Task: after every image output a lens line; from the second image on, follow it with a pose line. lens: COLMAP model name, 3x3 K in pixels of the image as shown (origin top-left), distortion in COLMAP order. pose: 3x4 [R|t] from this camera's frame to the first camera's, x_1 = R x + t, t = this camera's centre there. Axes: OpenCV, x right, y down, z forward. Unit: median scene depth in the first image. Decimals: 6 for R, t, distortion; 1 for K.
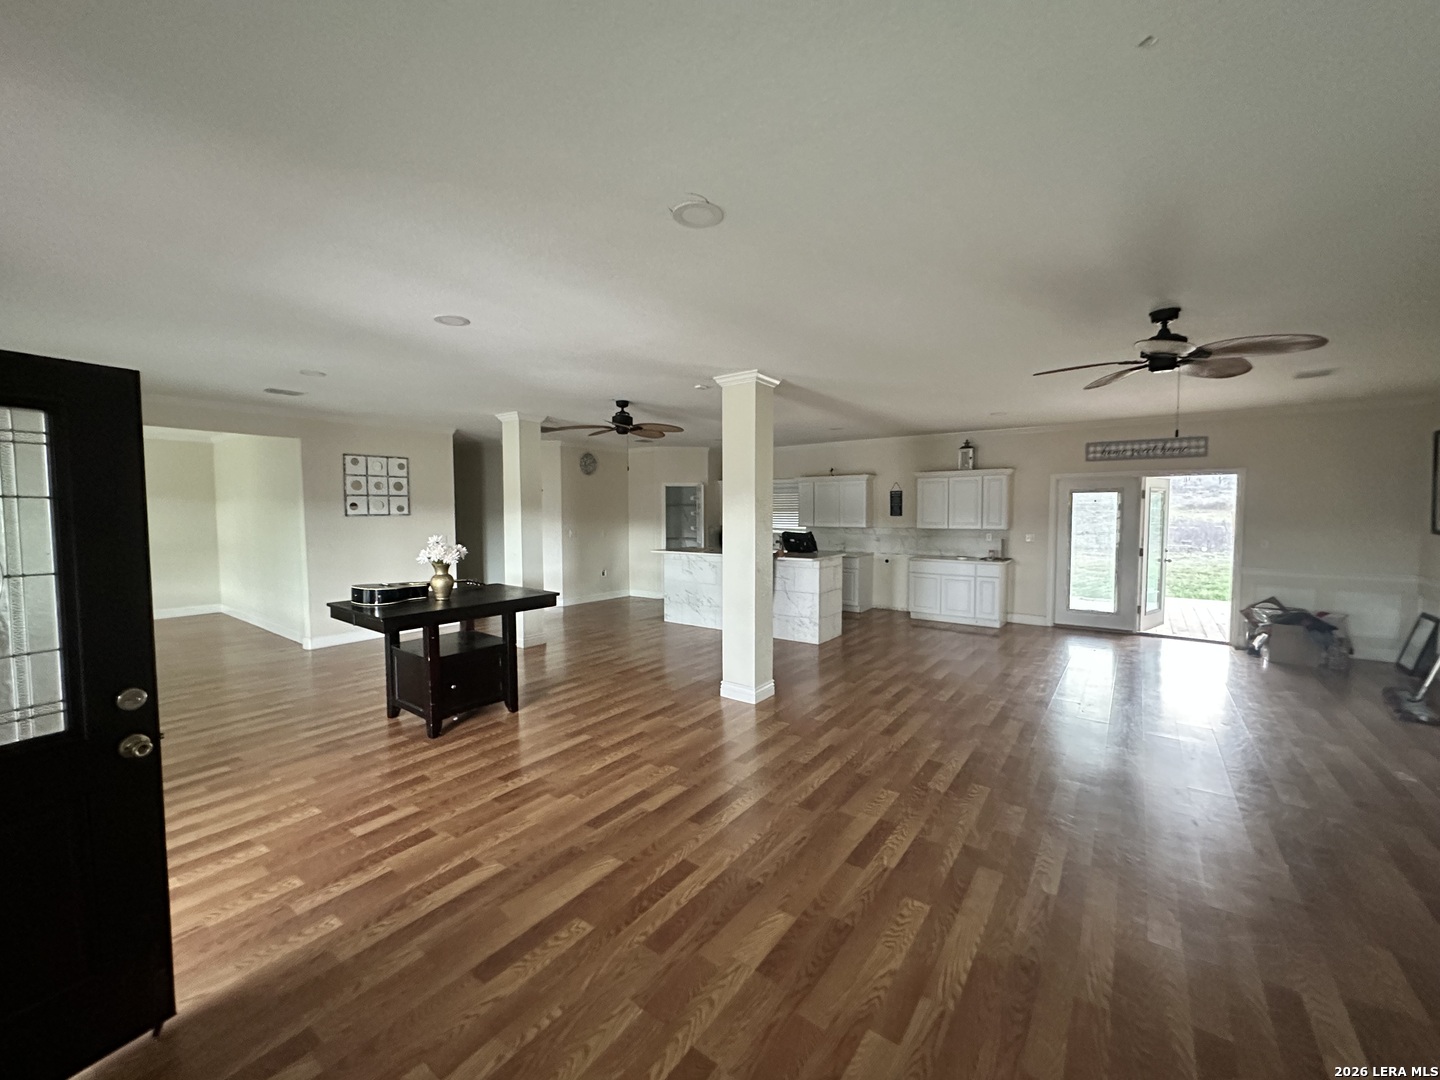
lens RADIAL K [[573.3, 0, 713.0], [0, 573.3, 540.2], [0, 0, 1]] dist [-0.002066, -0.000044]
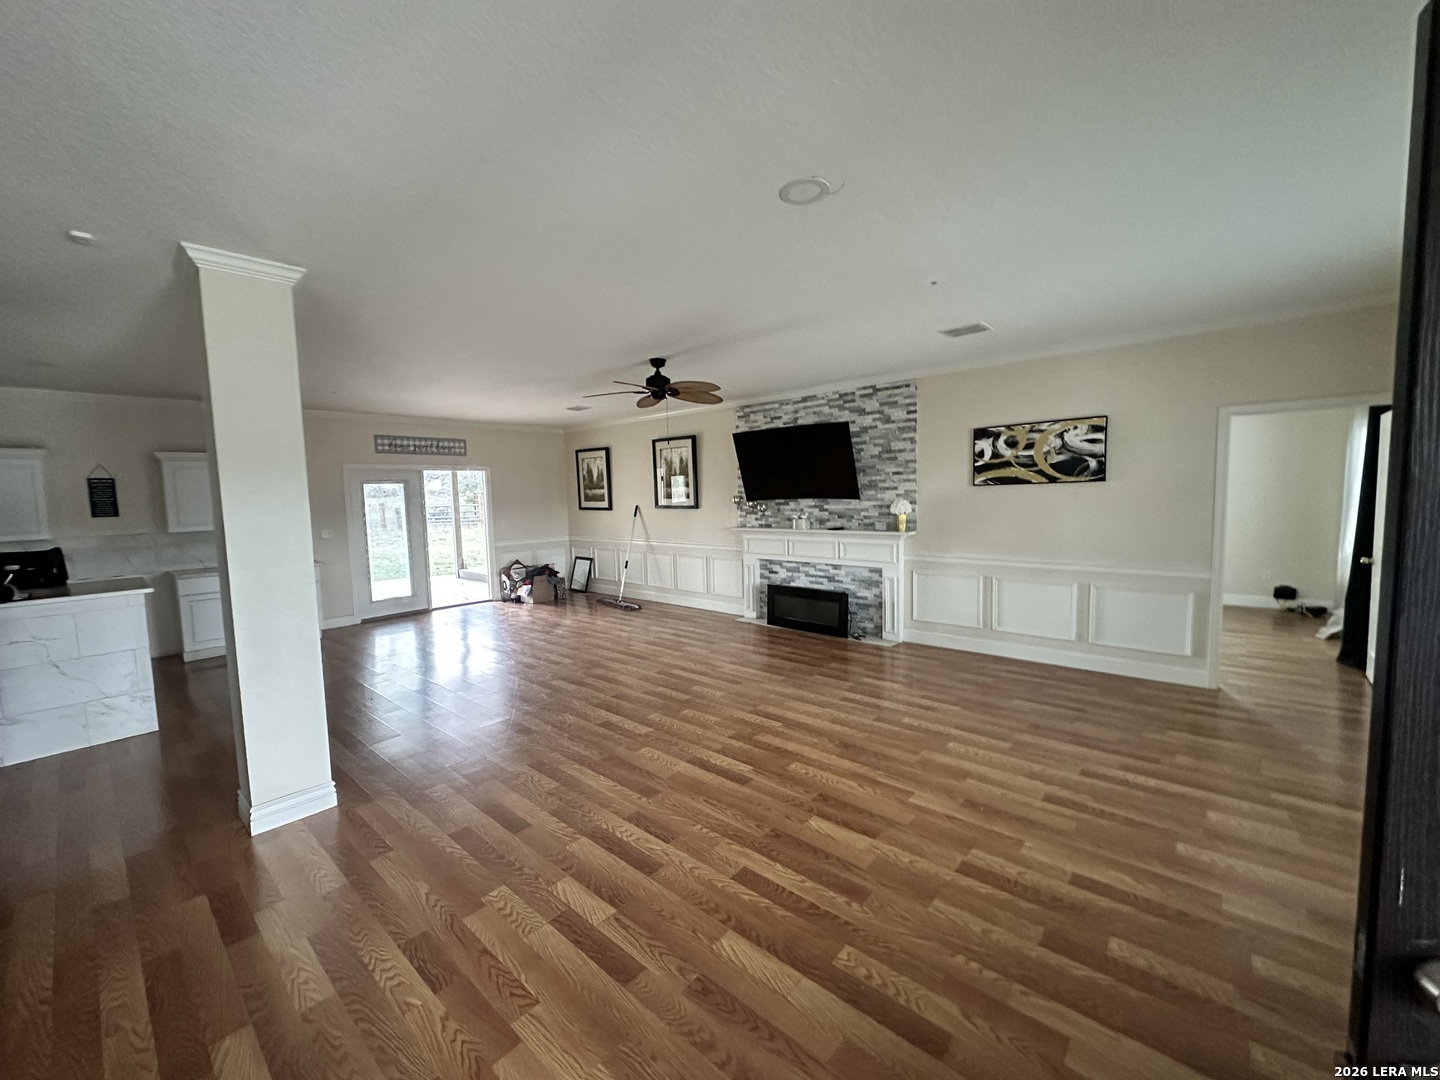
lens RADIAL K [[573.3, 0, 727.7], [0, 573.3, 531.7], [0, 0, 1]] dist [-0.002066, -0.000044]
pose [[0.066984, -0.067031, 0.995500, -0.638814], [0.081140, 0.994802, 0.061524, -0.022480], [-0.994449, 0.076654, 0.072075, 0.638907]]
